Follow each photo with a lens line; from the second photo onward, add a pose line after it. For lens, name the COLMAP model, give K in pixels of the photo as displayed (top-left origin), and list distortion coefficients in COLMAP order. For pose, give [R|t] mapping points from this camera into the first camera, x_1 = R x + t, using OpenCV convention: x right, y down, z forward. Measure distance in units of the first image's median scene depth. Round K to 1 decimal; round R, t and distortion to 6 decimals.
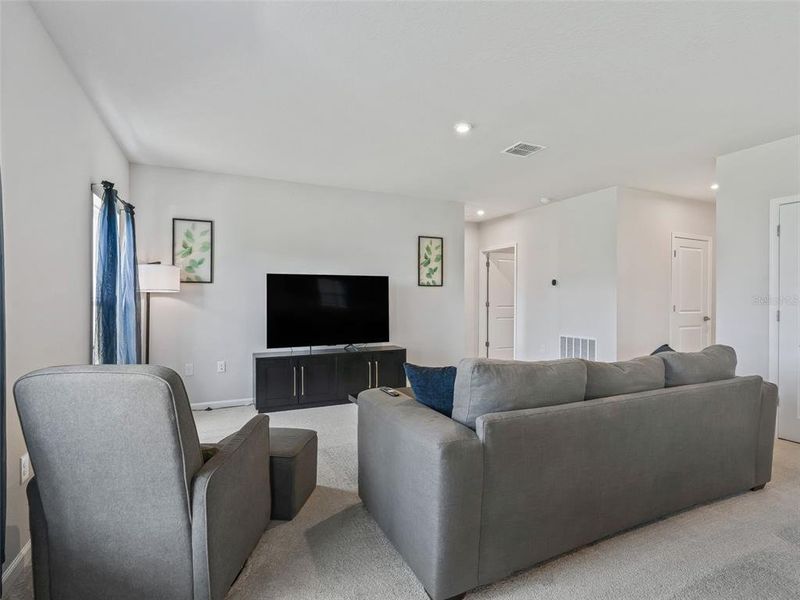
lens RADIAL K [[408.6, 0, 399.9], [0, 408.6, 304.4], [0, 0, 1]] dist [0.004826, -0.000519]
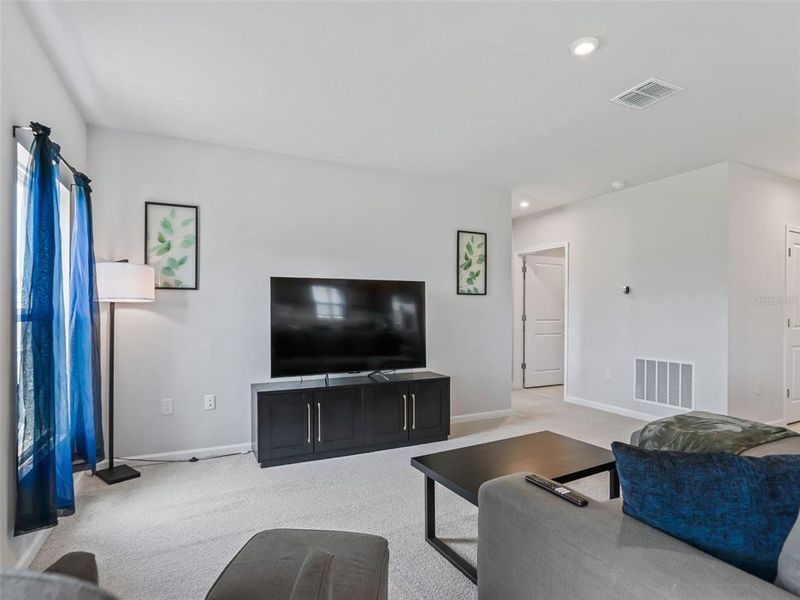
lens RADIAL K [[457.1, 0, 391.3], [0, 457.1, 318.9], [0, 0, 1]] dist [-0.011217, 0.002974]
pose [[0.999831, -0.001377, -0.018335, -0.084263], [0.001413, 0.999997, 0.001965, -0.000723], [0.018332, -0.001990, 0.999830, 0.162637]]
